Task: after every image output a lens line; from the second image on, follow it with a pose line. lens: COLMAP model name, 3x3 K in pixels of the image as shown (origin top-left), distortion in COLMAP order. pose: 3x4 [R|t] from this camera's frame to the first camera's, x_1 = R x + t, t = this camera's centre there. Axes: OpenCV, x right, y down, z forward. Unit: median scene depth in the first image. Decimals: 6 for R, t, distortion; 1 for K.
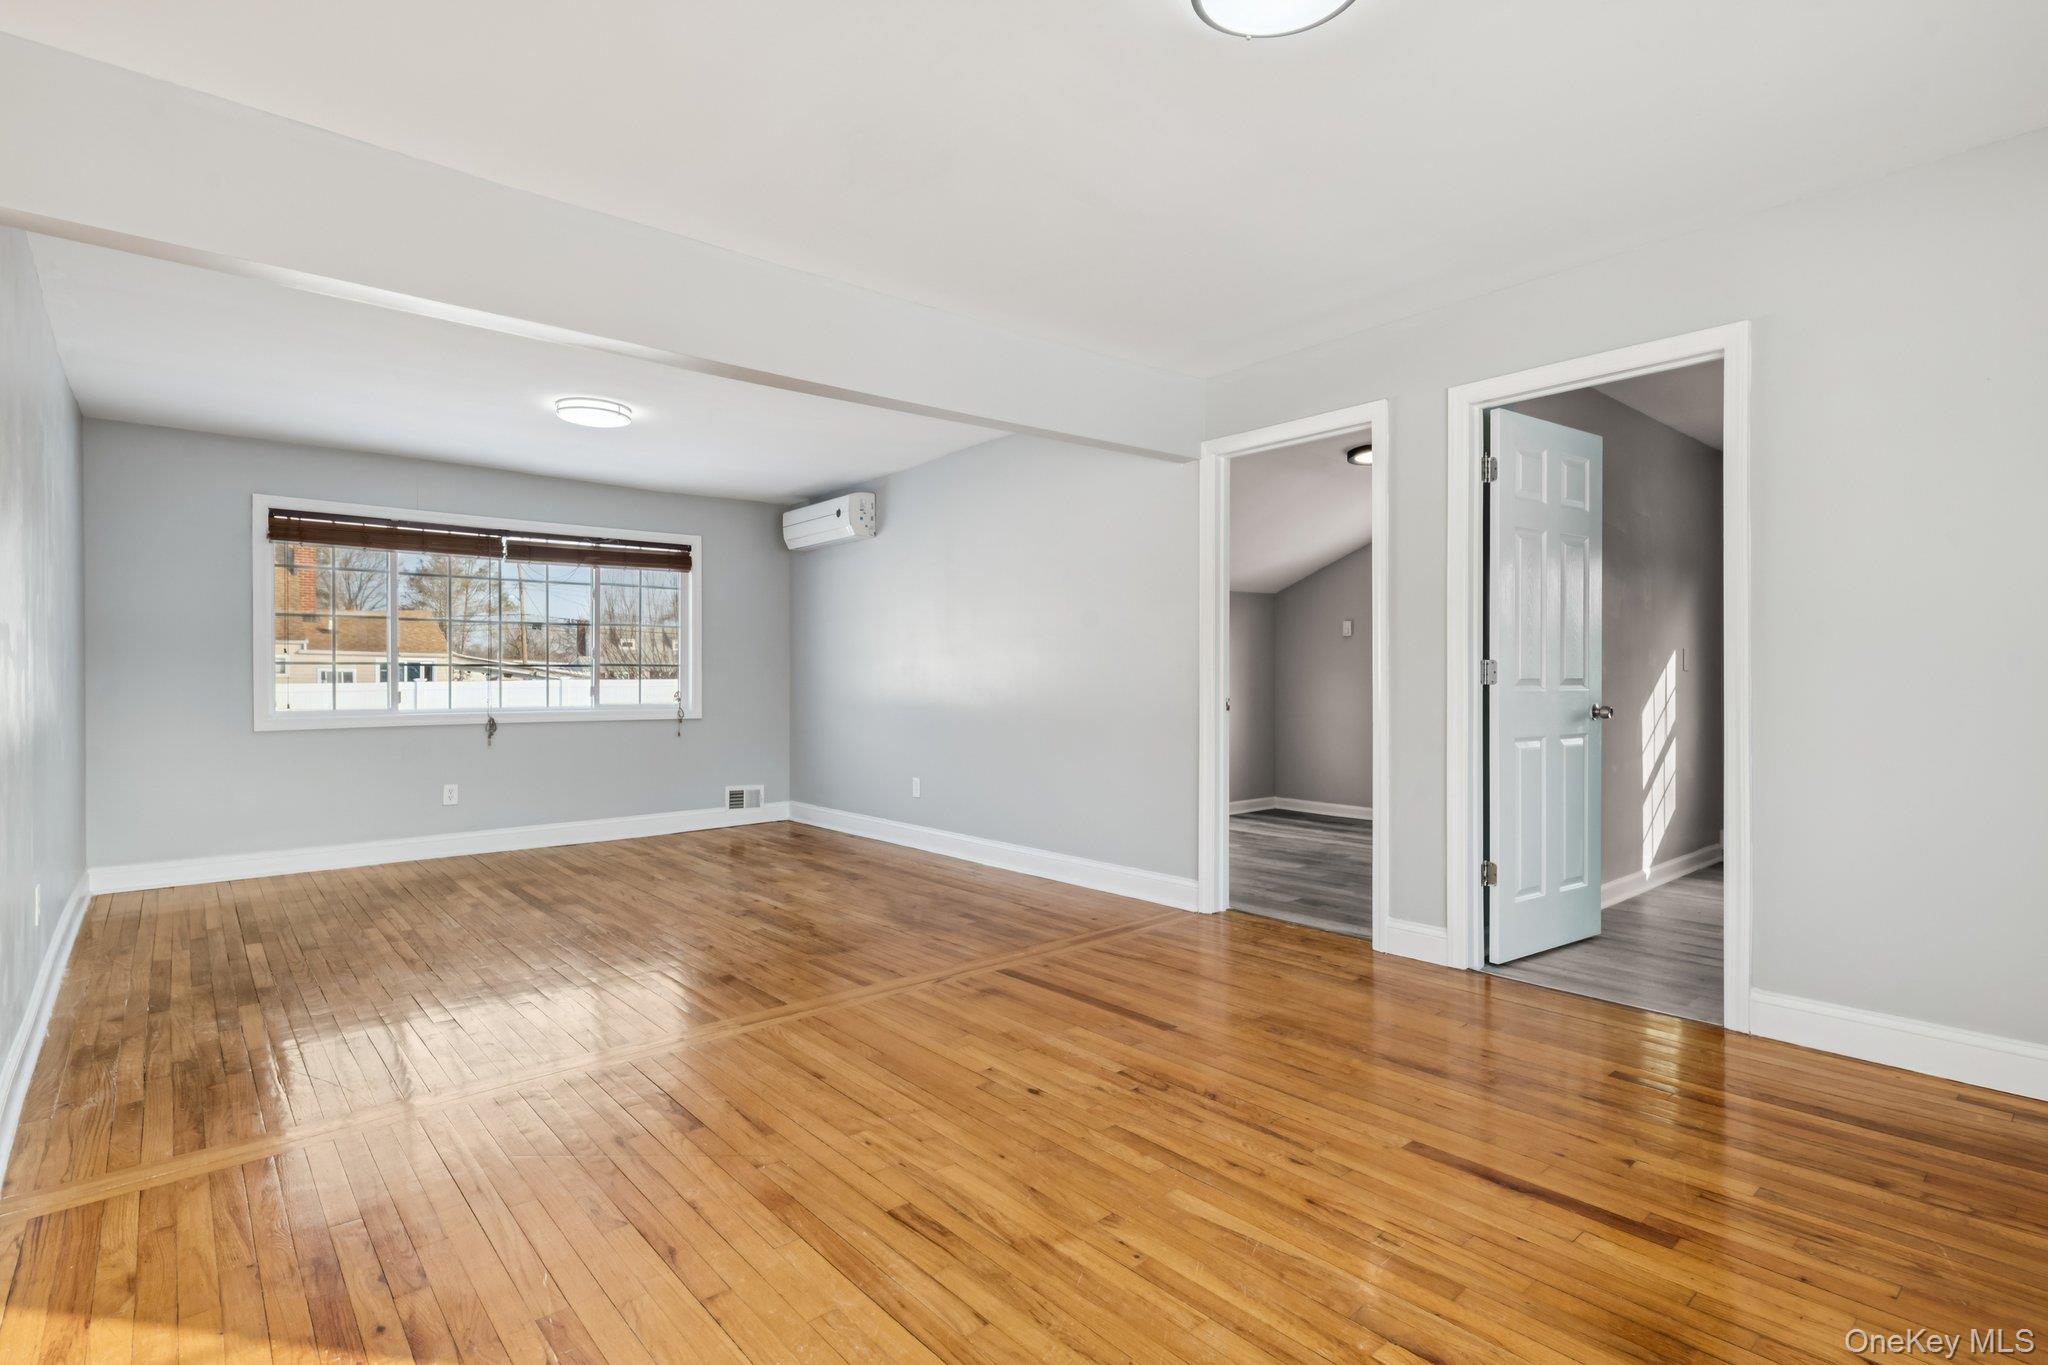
lens RADIAL K [[949.9, 0, 1026.9], [0, 949.9, 677.2], [0, 0, 1]] dist [0.008312, -0.006902]
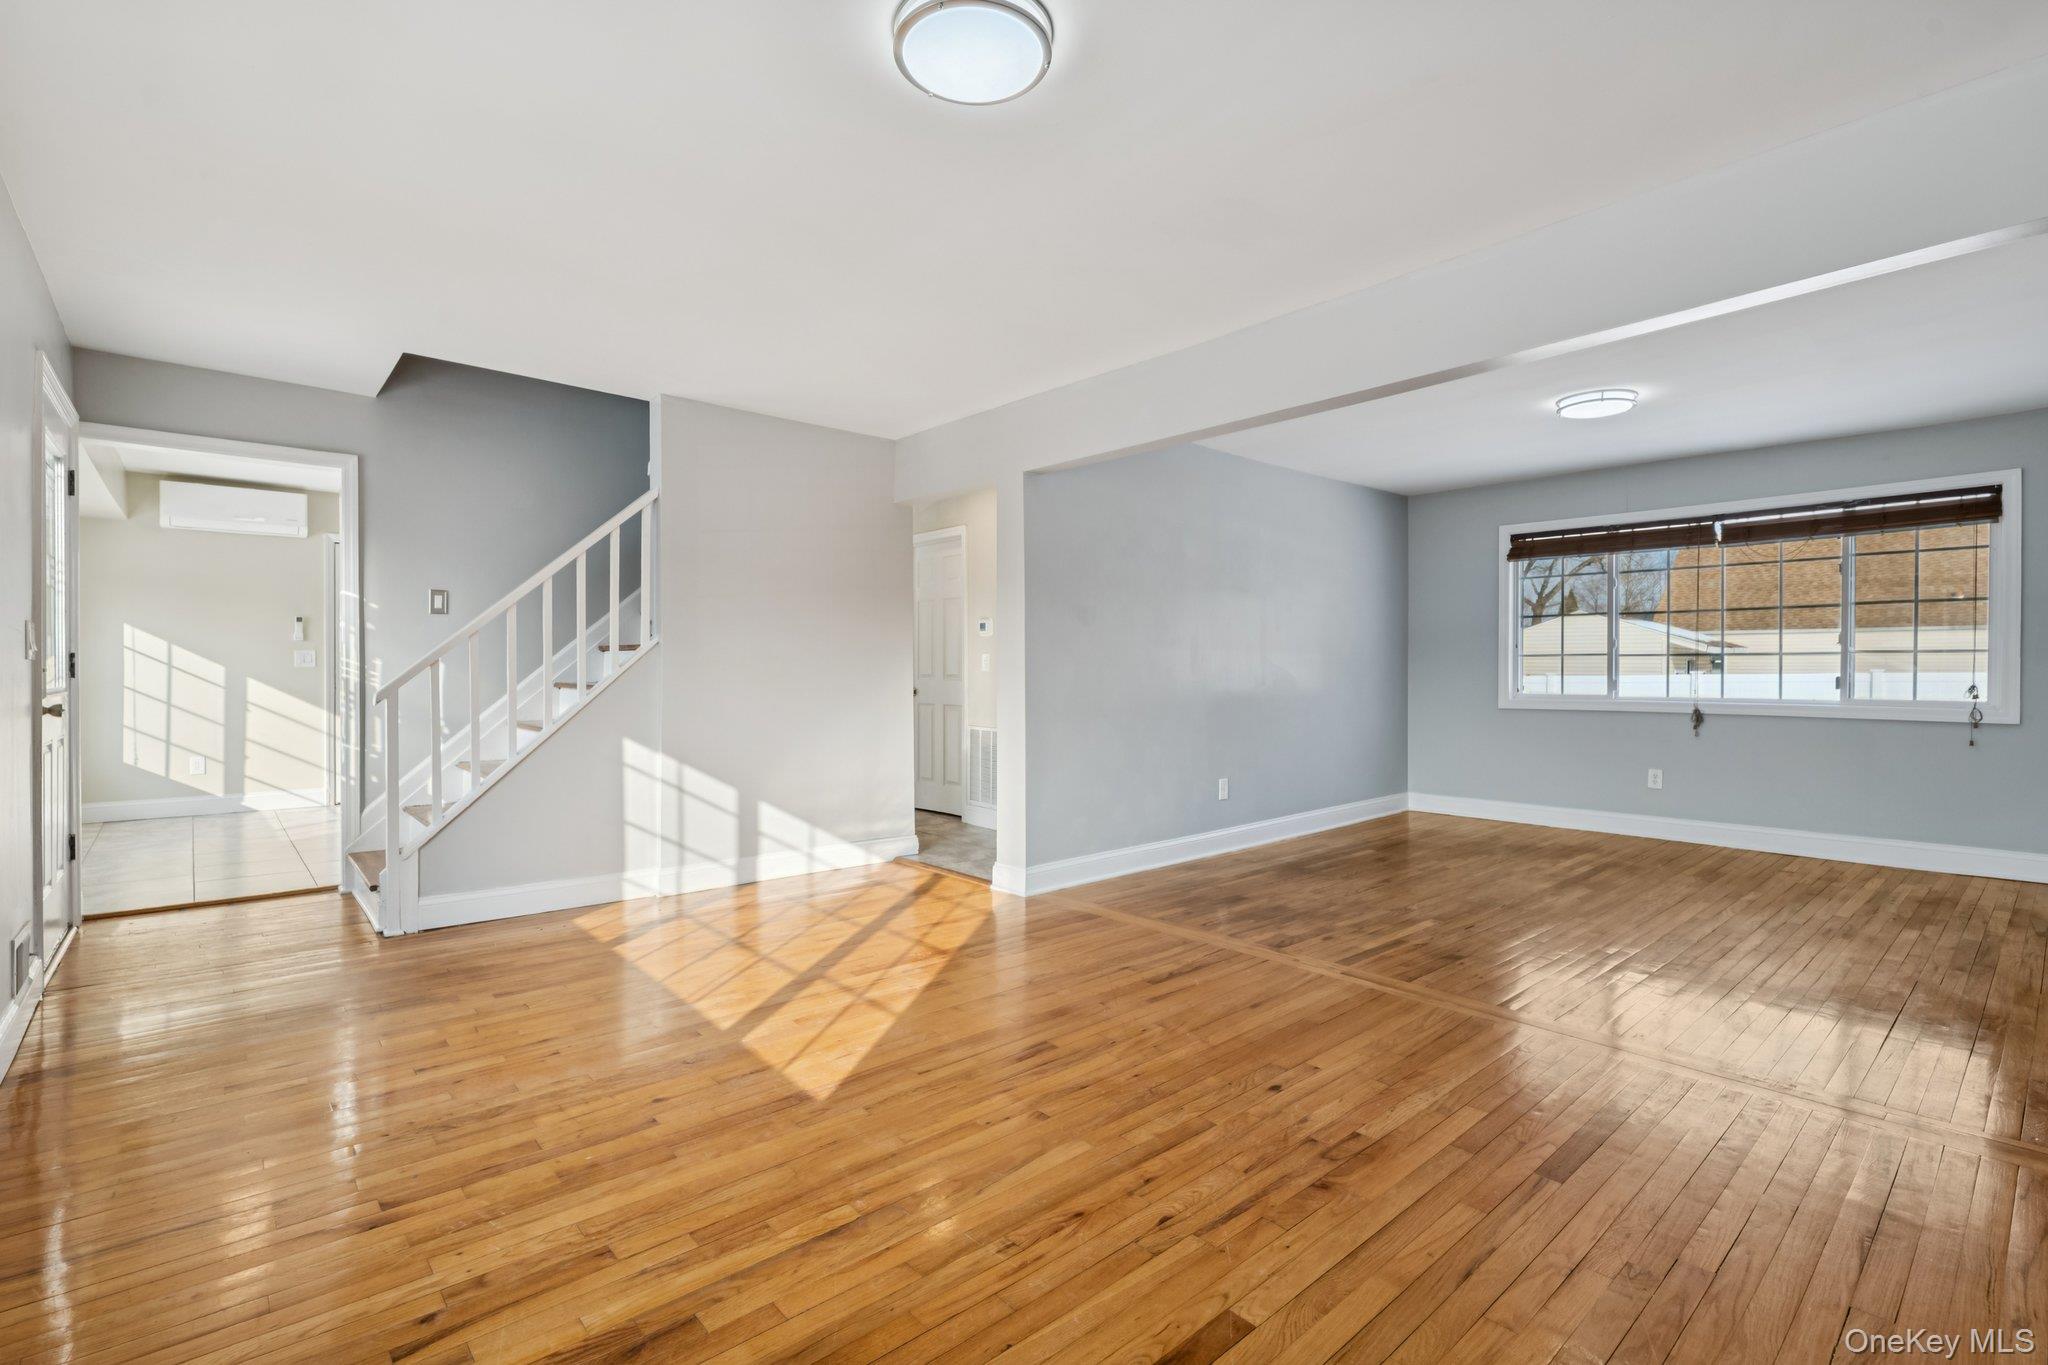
lens RADIAL K [[898.2, 0, 1024.0], [0, 898.2, 682.5], [0, 0, 1]] dist [-0.002285, -0.000277]
pose [[0.045422, 0.016695, -0.998828, 0.572483], [0.001585, 0.999858, 0.016784, -0.000956], [0.998967, -0.002345, 0.045389, 0.434705]]
